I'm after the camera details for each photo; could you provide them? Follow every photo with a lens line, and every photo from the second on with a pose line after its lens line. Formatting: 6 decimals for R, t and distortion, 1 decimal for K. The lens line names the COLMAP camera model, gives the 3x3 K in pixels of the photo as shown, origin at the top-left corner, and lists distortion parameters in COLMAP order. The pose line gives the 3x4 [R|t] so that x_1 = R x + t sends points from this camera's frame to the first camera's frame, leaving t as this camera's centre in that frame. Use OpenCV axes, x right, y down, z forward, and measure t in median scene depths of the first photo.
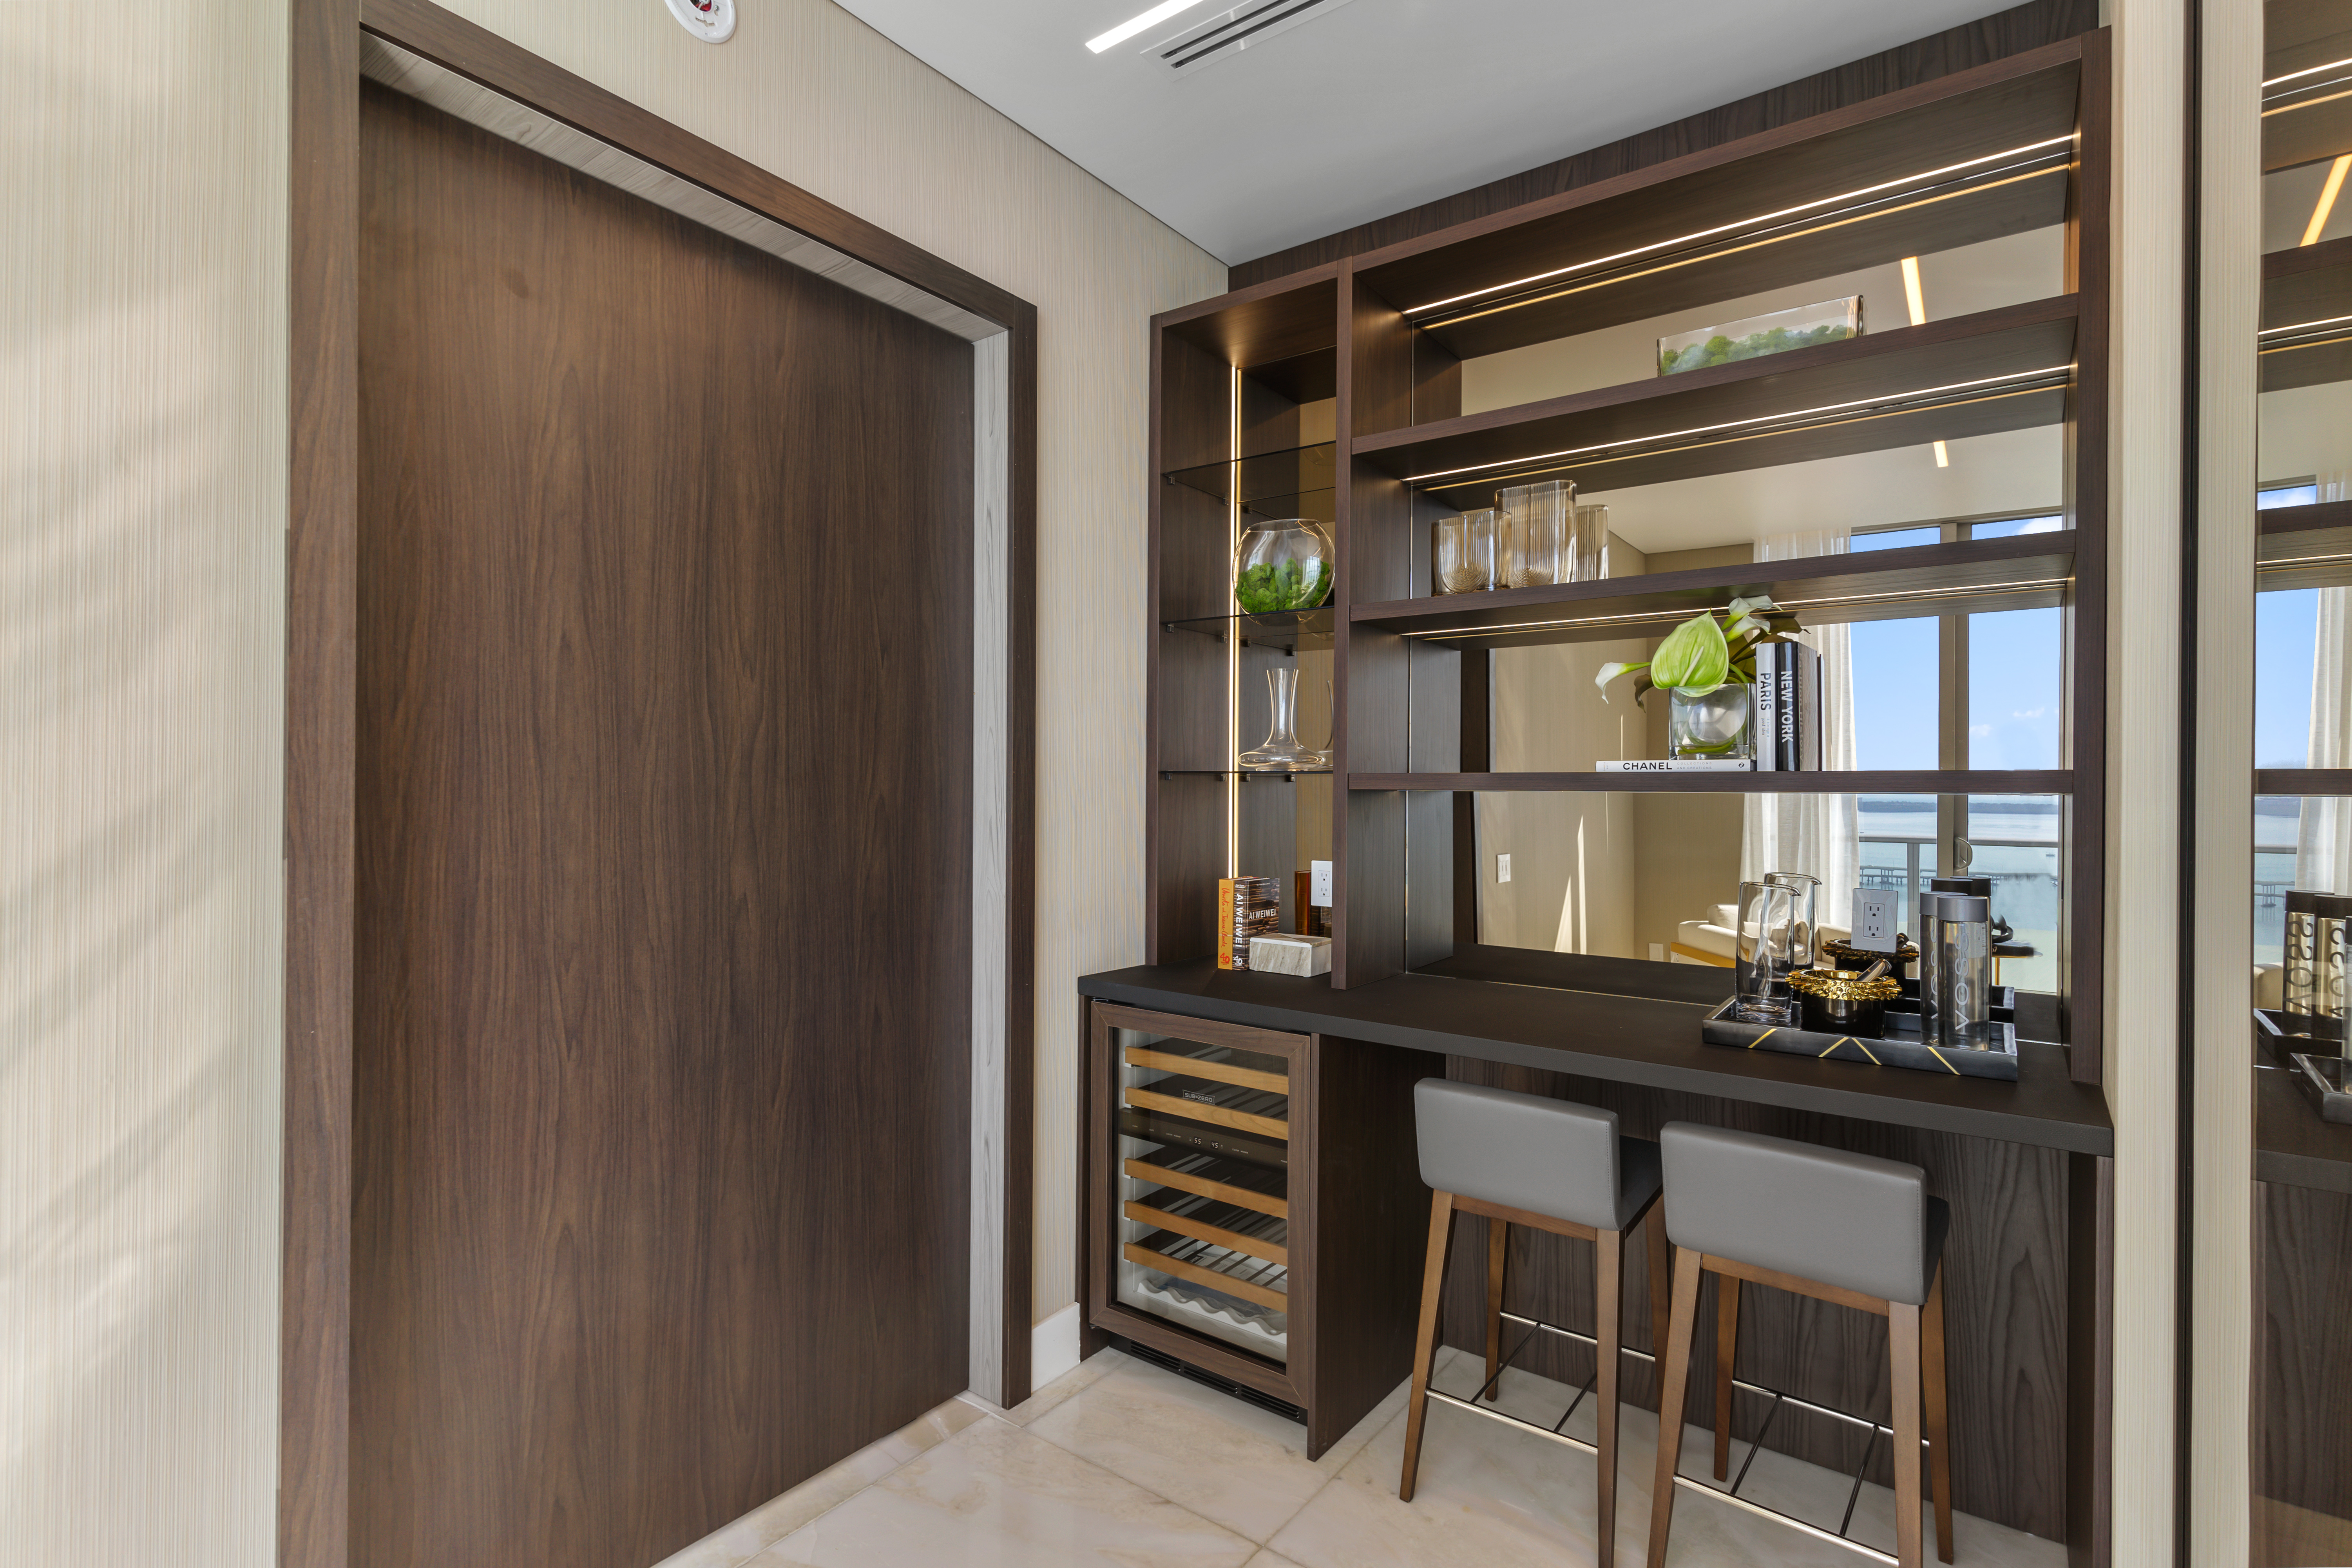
lens RADIAL K [[1131.8, 0, 1178.4], [0, 1131.8, 823.2], [0, 0, 1]] dist [0.002628, 0.000854]
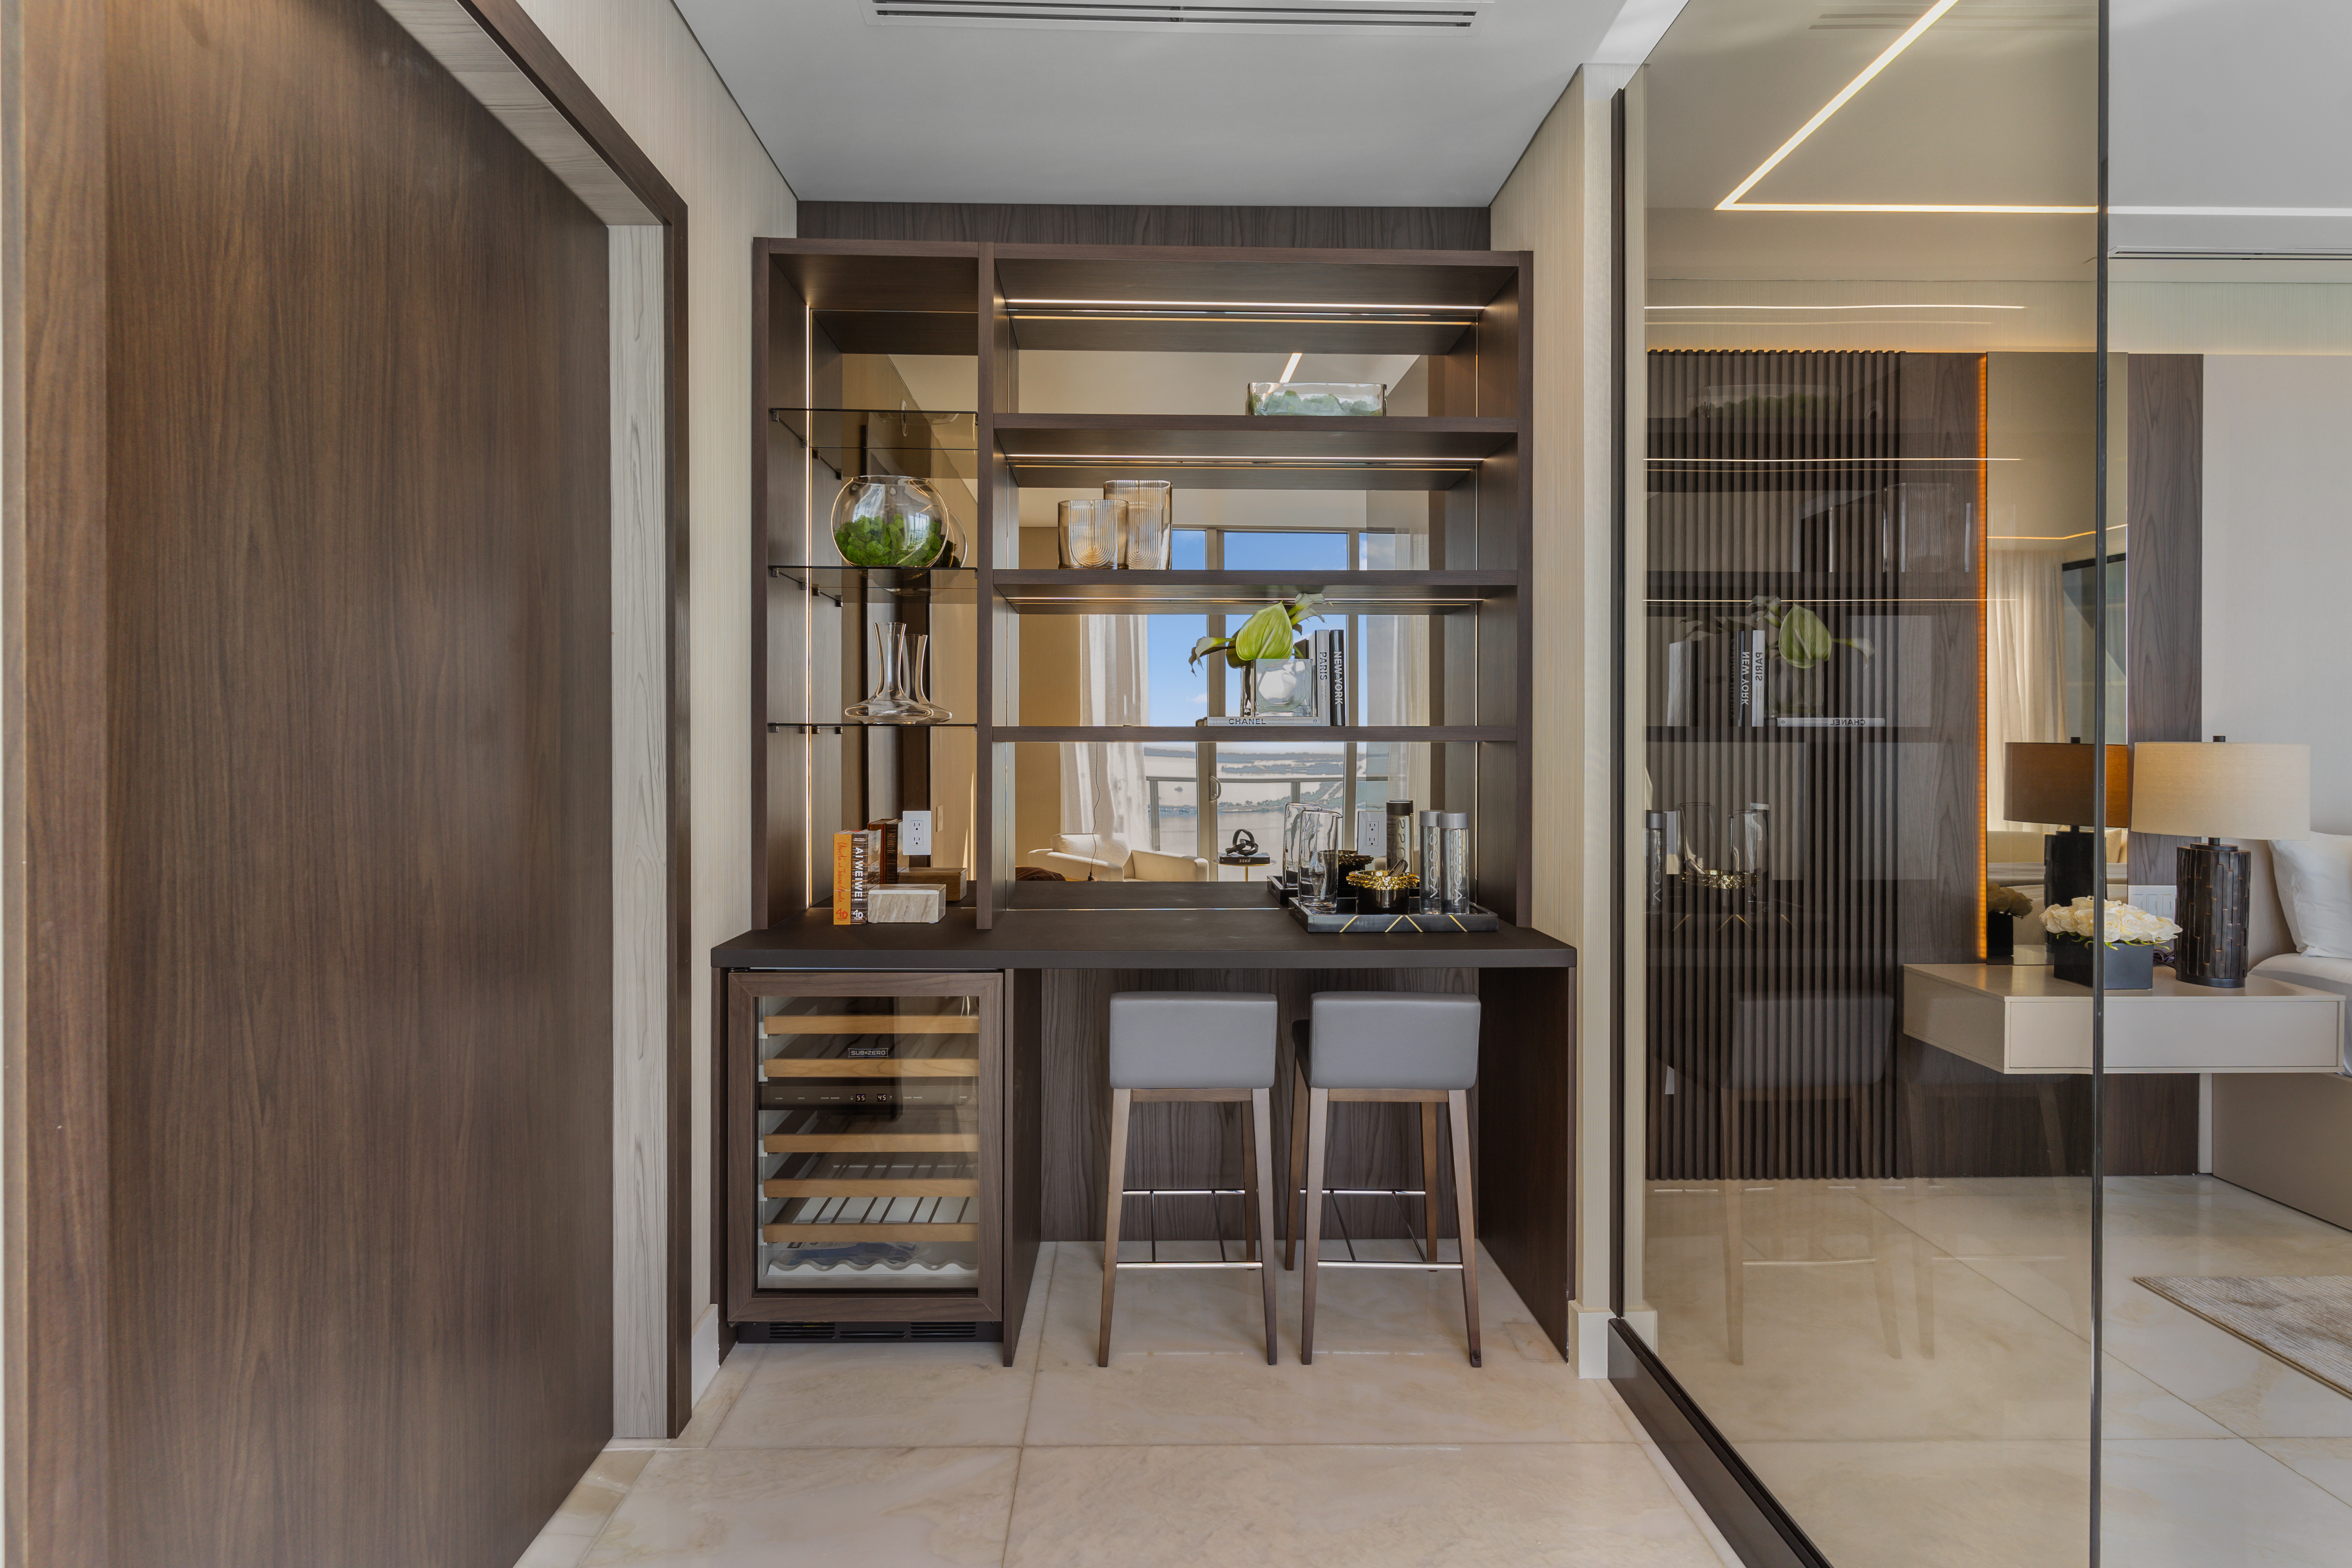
lens RADIAL K [[1129.1, 0, 1176.0], [0, 1129.1, 784.0], [0, 0, 1]] dist [-0.000244, 0.001199]
pose [[0.785508, -0.029824, 0.618132, -0.517101], [0.023471, 0.999555, 0.018402, -0.007108], [-0.618406, 0.000054, 0.785859, 0.076212]]
